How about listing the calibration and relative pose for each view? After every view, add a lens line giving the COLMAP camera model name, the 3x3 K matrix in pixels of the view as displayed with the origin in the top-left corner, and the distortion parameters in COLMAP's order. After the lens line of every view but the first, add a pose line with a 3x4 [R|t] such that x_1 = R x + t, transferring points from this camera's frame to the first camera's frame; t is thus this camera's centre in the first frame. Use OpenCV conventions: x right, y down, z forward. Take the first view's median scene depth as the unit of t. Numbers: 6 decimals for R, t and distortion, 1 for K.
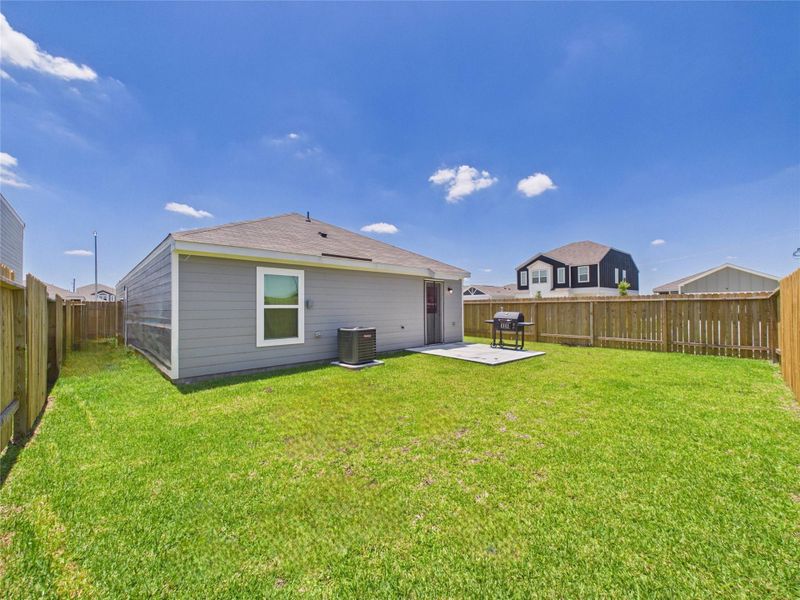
lens RADIAL K [[323.3, 0, 400.3], [0, 323.3, 302.9], [0, 0, 1]] dist [-0.000167, 0.000755]
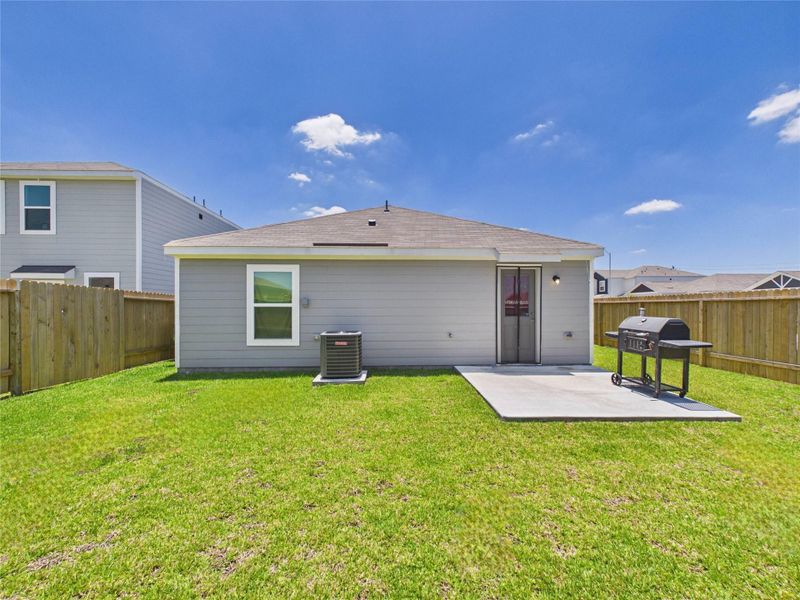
lens RADIAL K [[323.3, 0, 402.5], [0, 323.3, 315.7], [0, 0, 1]] dist [-0.000167, 0.000755]
pose [[0.752764, 0.022949, -0.657890, 0.498977], [0.003972, 0.999216, 0.039401, 0.006053], [0.658278, -0.032272, 0.752083, 0.497523]]
